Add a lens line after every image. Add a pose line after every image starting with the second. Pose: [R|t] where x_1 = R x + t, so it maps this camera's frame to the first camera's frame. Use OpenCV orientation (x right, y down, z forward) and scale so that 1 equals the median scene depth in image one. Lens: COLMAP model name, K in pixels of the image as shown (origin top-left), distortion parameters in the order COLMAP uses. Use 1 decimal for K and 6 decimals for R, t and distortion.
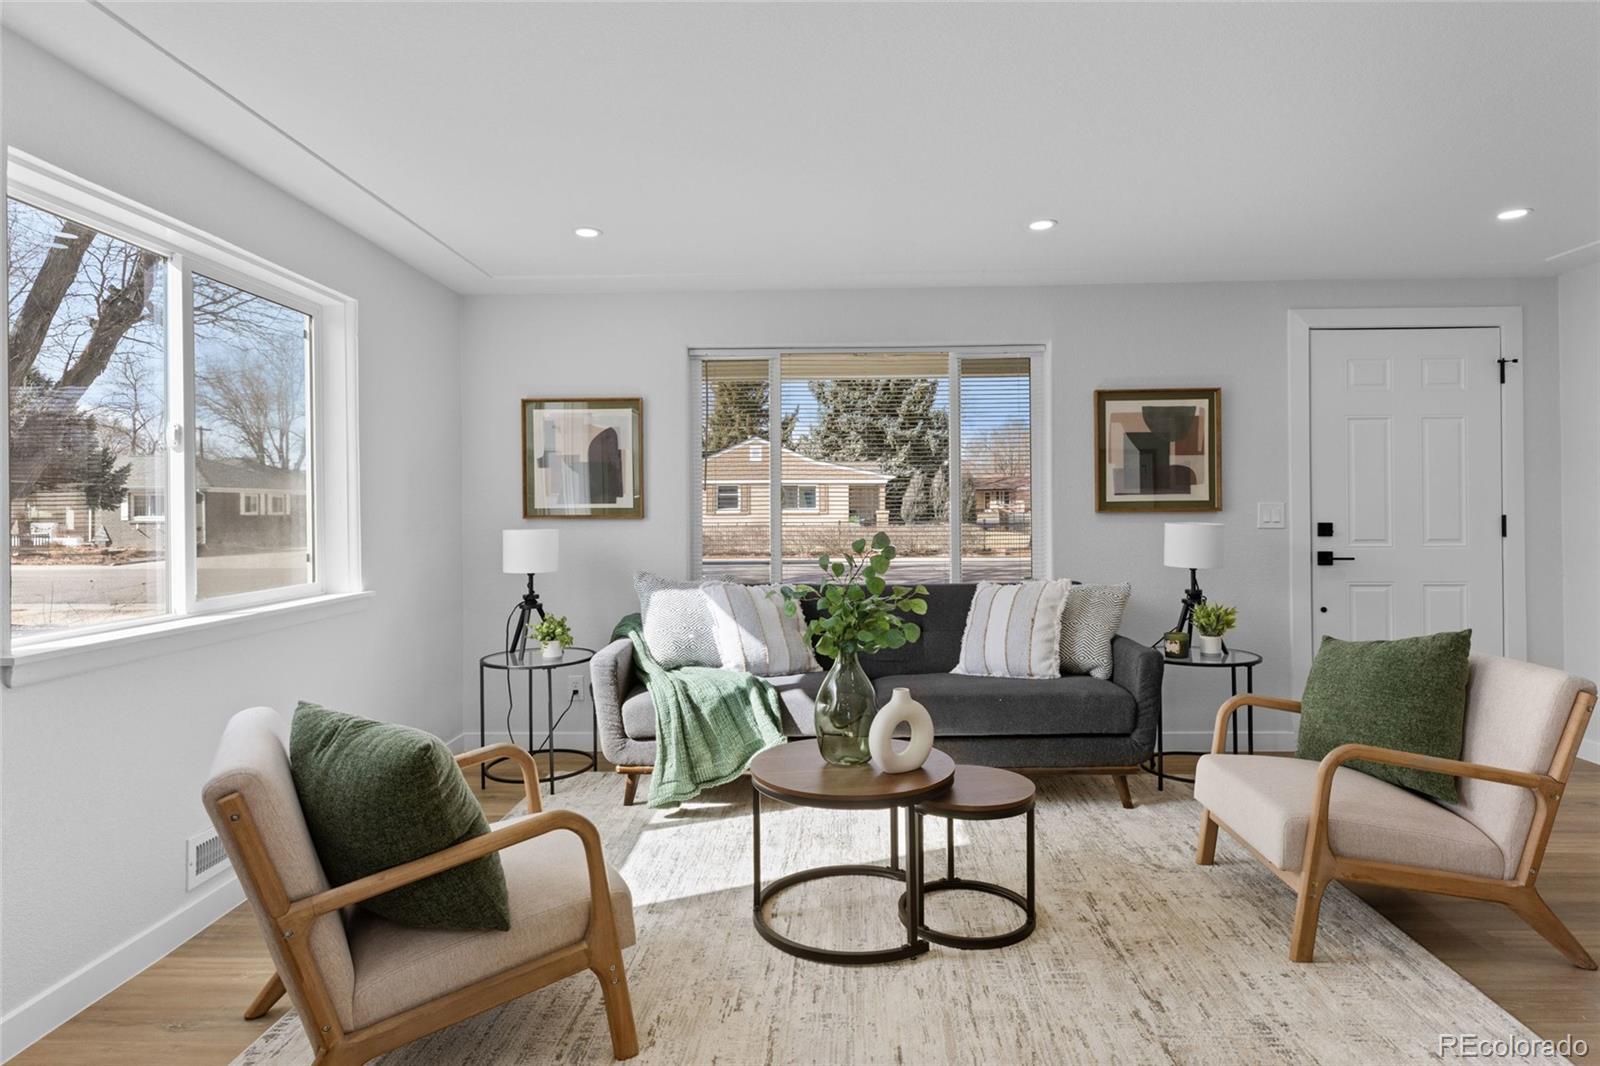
lens RADIAL K [[881.9, 0, 808.5], [0, 881.9, 504.3], [0, 0, 1]] dist [-0.001024, 0.001753]
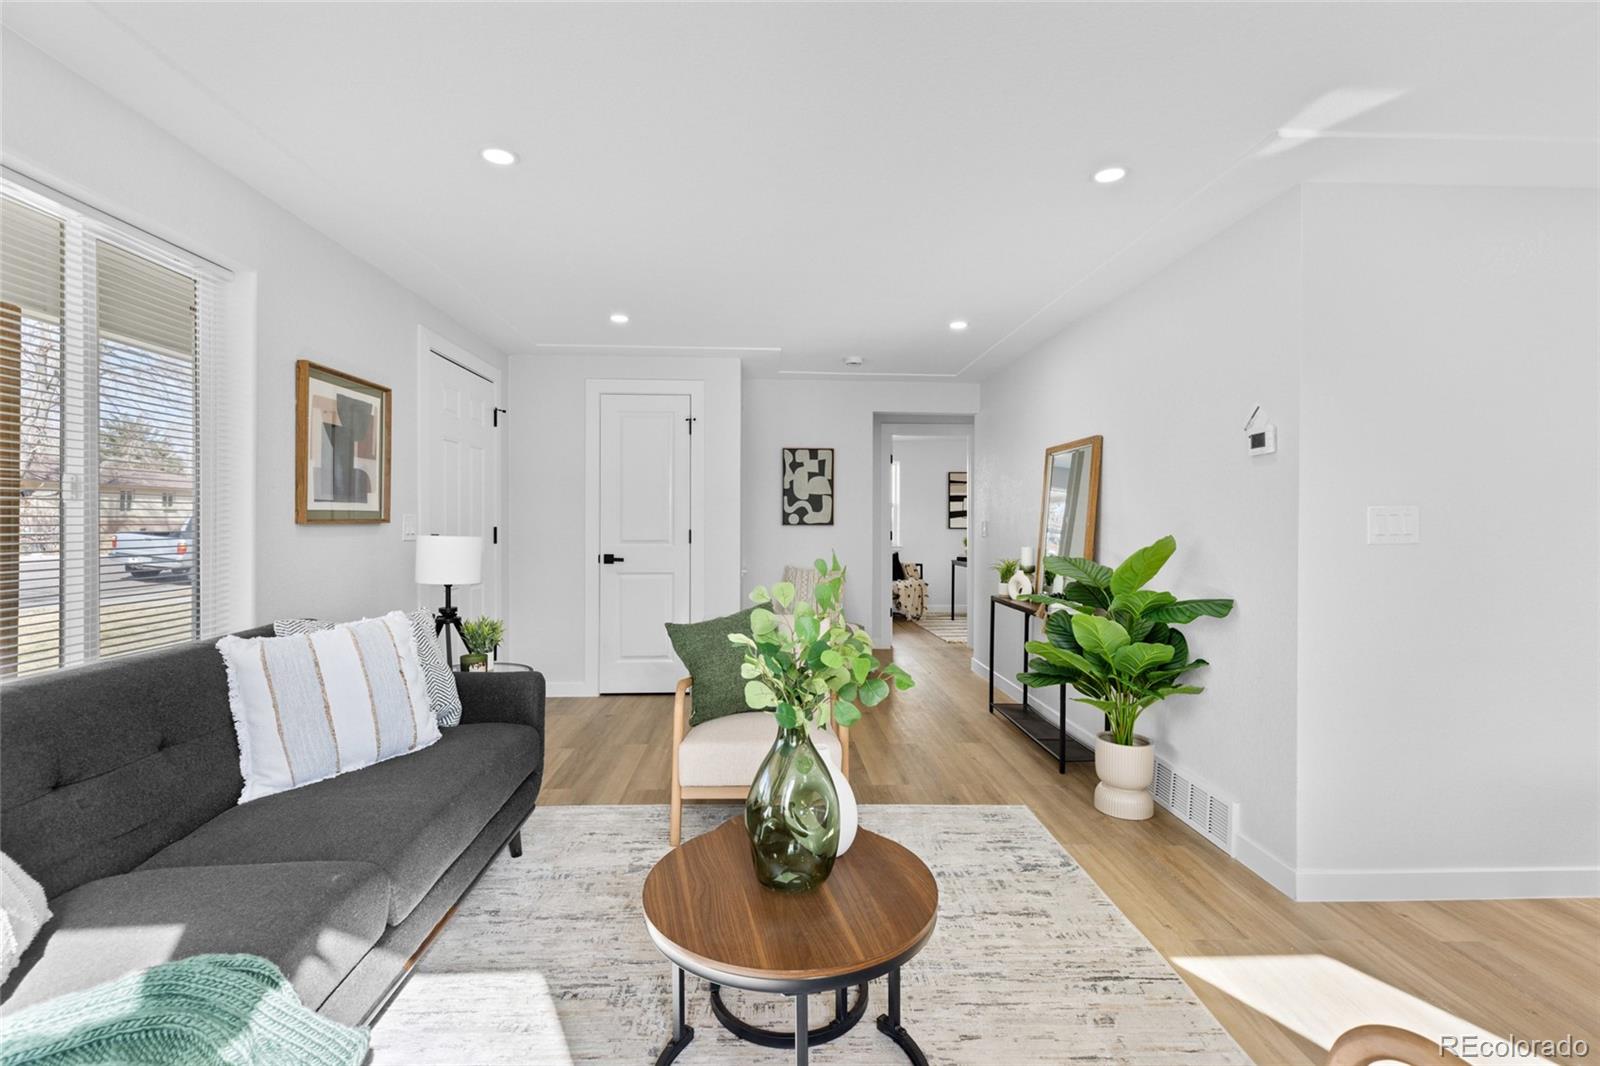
lens RADIAL K [[723.2, 0, 799.8], [0, 723.2, 523.7], [0, 0, 1]] dist [0.003909, 0.000374]
pose [[-0.075676, 0.002779, 0.997129, -0.366759], [-0.010827, 0.999935, -0.003608, 0.007419], [-0.997074, -0.011069, -0.075641, 0.723847]]
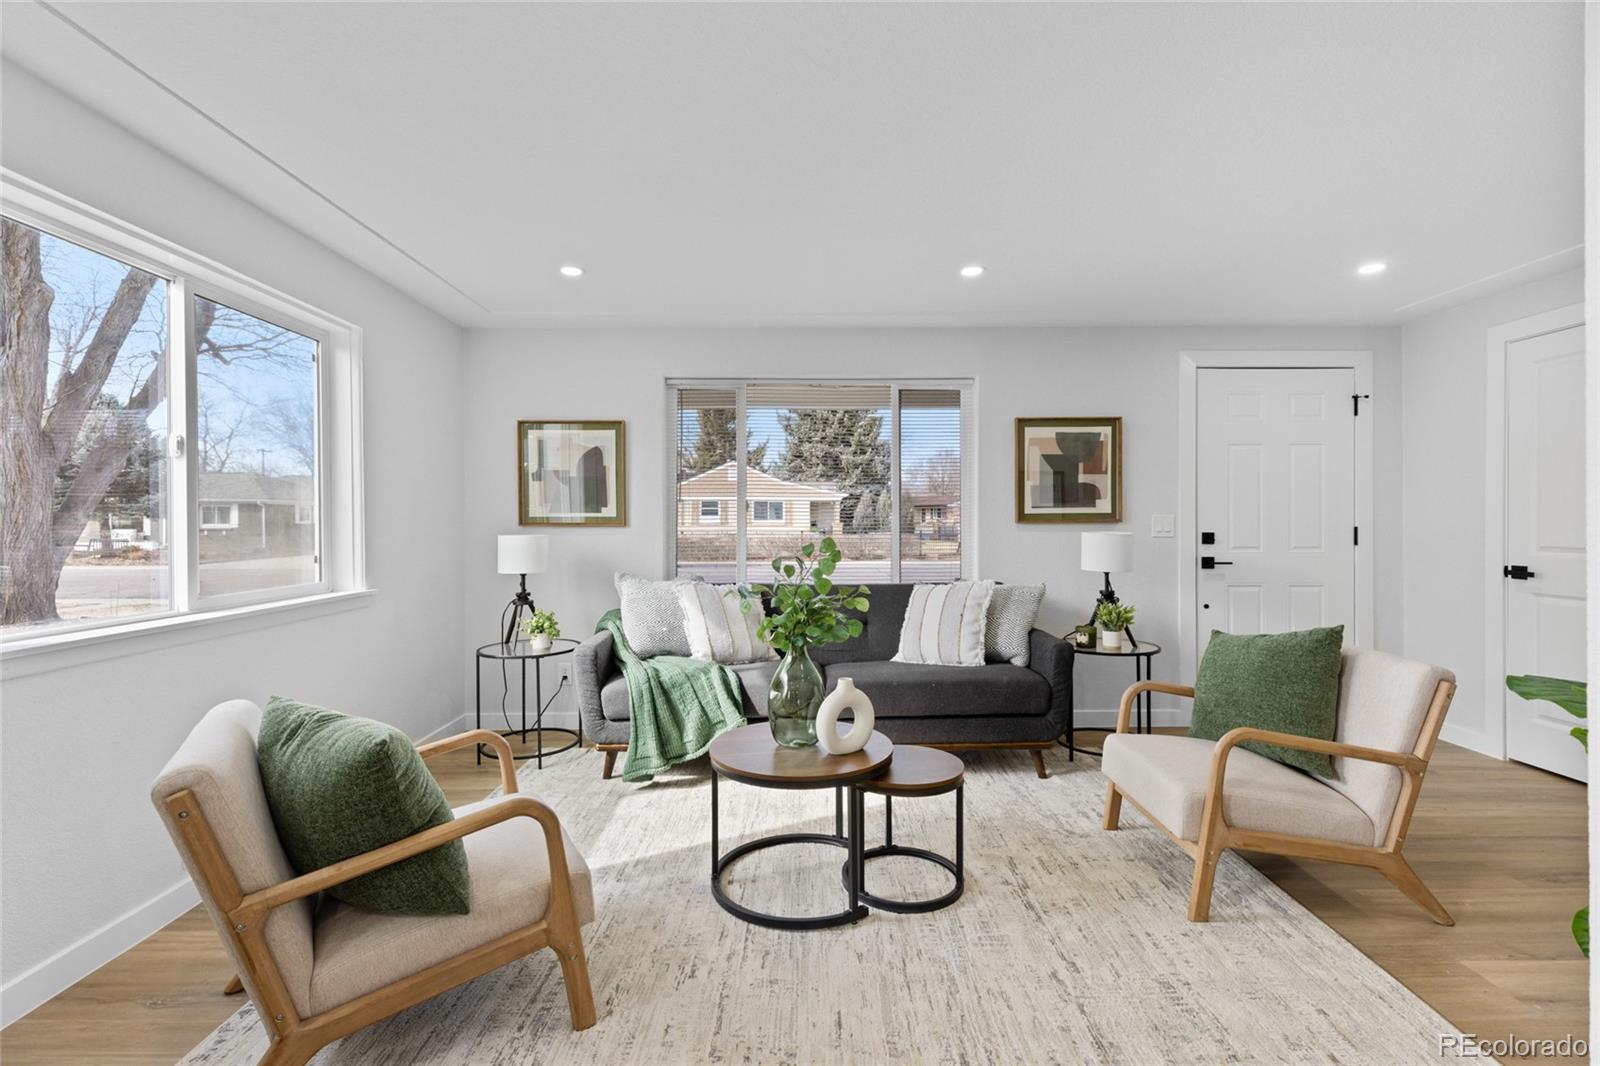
lens RADIAL K [[723.2, 0, 804.4], [0, 723.2, 522.0], [0, 0, 1]] dist [0.003909, 0.000374]
pose [[0.999310, 0.005153, 0.036790, 0.012678], [-0.005391, 0.999965, 0.006392, 0.004136], [-0.036755, -0.006586, 0.999303, 0.060730]]
